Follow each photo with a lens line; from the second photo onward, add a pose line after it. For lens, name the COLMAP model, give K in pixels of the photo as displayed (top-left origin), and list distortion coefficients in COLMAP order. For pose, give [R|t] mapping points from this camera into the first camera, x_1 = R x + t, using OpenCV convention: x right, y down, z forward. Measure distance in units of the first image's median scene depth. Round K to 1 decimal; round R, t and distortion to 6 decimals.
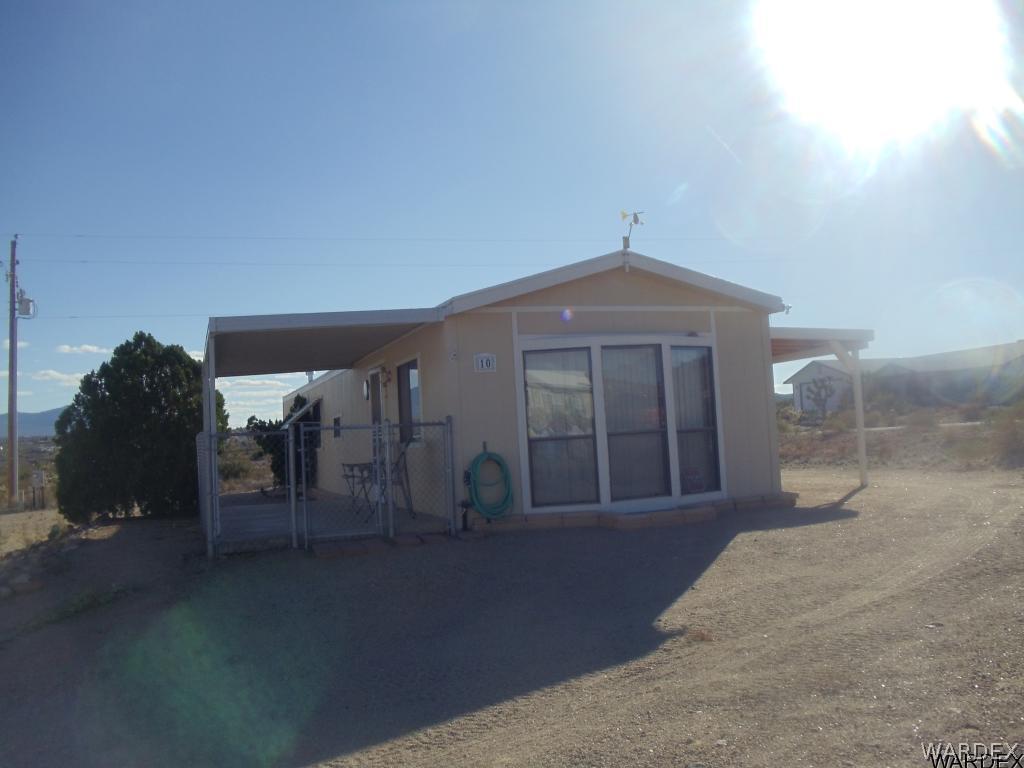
lens RADIAL K [[960.0, 0, 546.0], [0, 960.0, 351.8], [0, 0, 1]] dist [-0.097105, 0.006316]
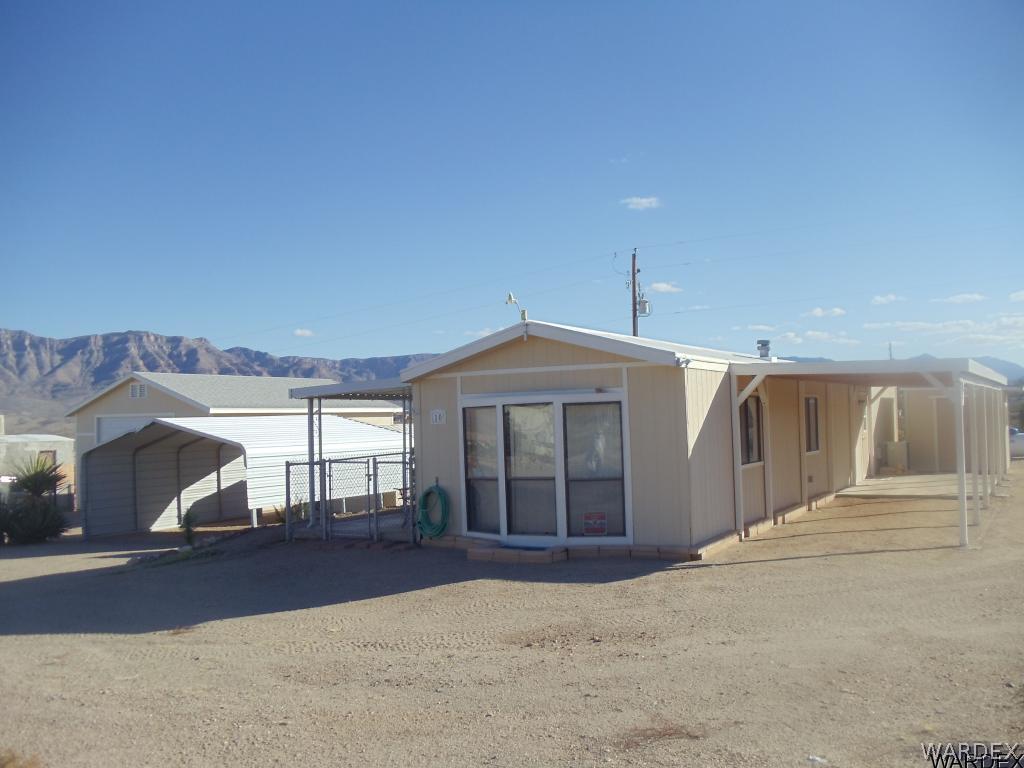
lens RADIAL K [[960.0, 0, 546.0], [0, 960.0, 351.8], [0, 0, 1]] dist [-0.097105, 0.006316]
pose [[0.639170, -0.017440, -0.768868, 0.987013], [0.061762, 0.997678, 0.028714, -0.100607], [0.766581, -0.065840, 0.638763, 0.271633]]
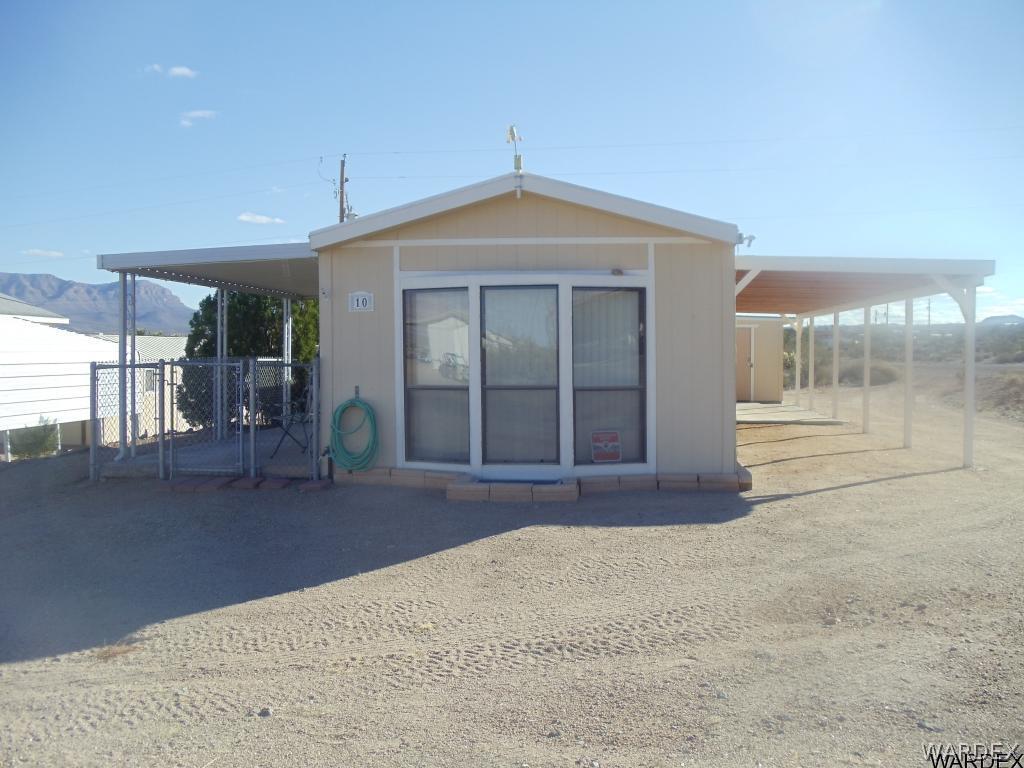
lens RADIAL K [[960.0, 0, 546.0], [0, 960.0, 351.8], [0, 0, 1]] dist [-0.097105, 0.006316]
pose [[0.893148, 0.054513, -0.446447, 0.485842], [-0.009336, 0.994661, 0.102773, -0.035111], [0.449666, -0.087624, 0.888888, 0.245465]]
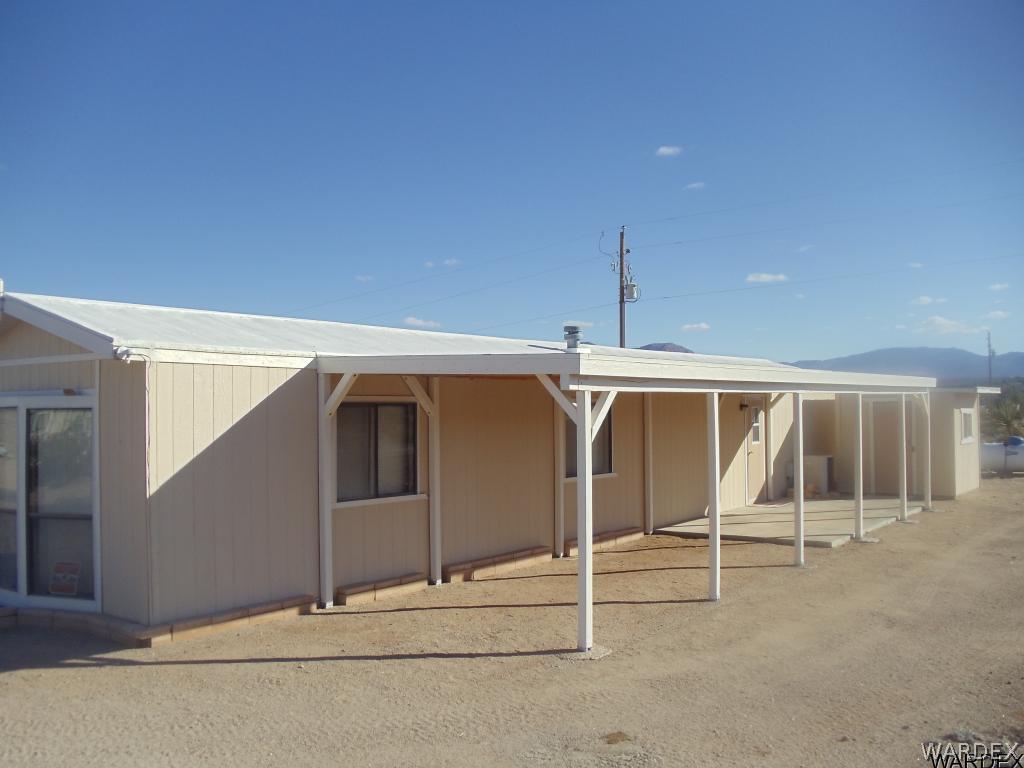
lens RADIAL K [[957.2, 0, 539.9], [0, 957.2, 320.6], [0, 0, 1]] dist [-0.122592, 0.024850]
pose [[0.519226, -0.035039, -0.853919, 1.025357], [0.061978, 0.998072, -0.003268, -0.051651], [0.852387, -0.051227, 0.520396, 0.968775]]
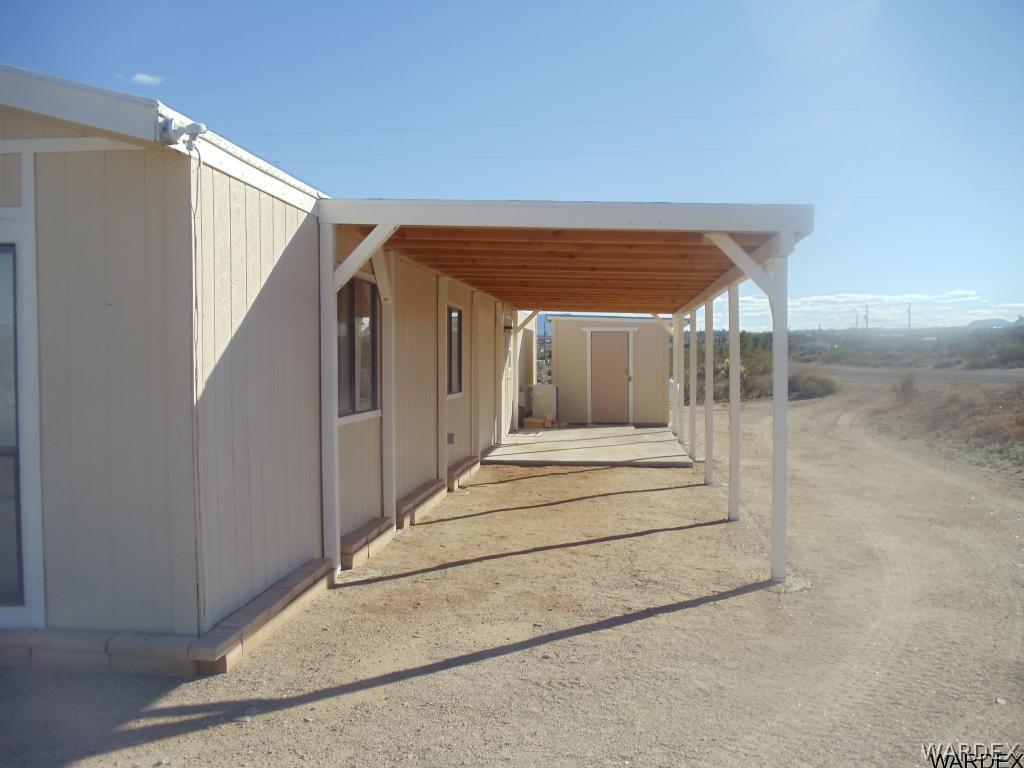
lens RADIAL K [[960.0, 0, 546.0], [0, 960.0, 351.8], [0, 0, 1]] dist [-0.097105, 0.006316]
pose [[0.894200, 0.041086, -0.445778, 0.563861], [0.001577, 0.995484, 0.094915, 0.003004], [0.447665, -0.085576, 0.890097, 0.791610]]
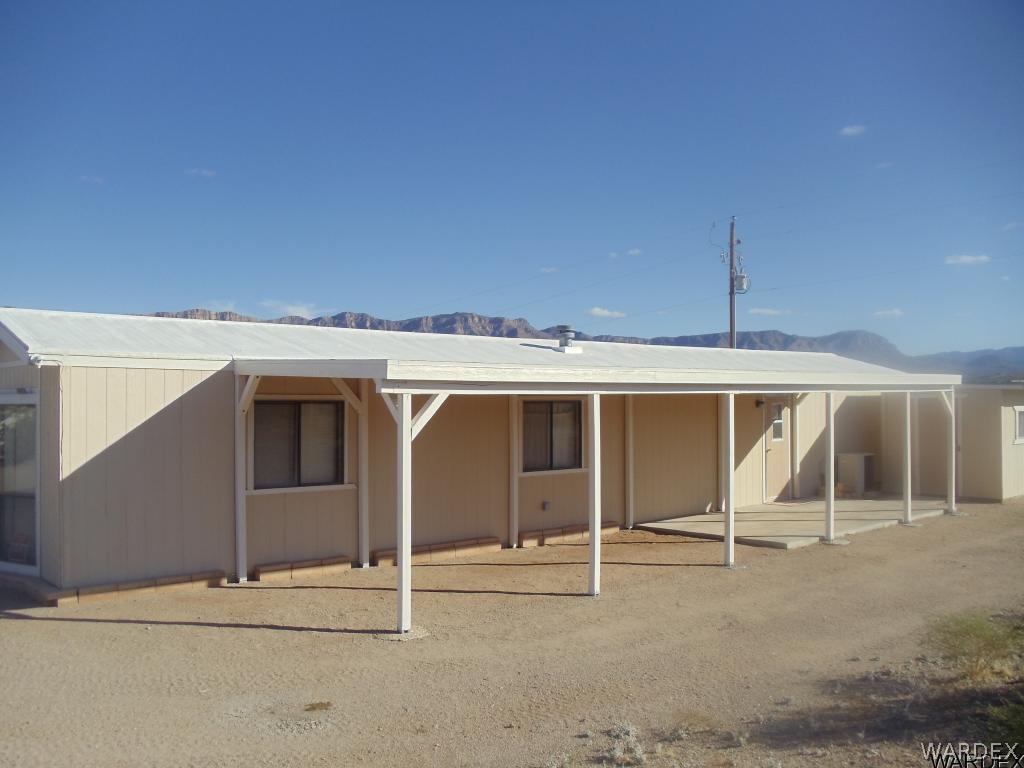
lens RADIAL K [[957.2, 0, 539.9], [0, 957.2, 320.6], [0, 0, 1]] dist [-0.122592, 0.024850]
pose [[0.337858, -0.029784, -0.940726, 1.196992], [0.072792, 0.997332, -0.005433, -0.046461], [0.938378, -0.066641, 0.339125, 1.210884]]
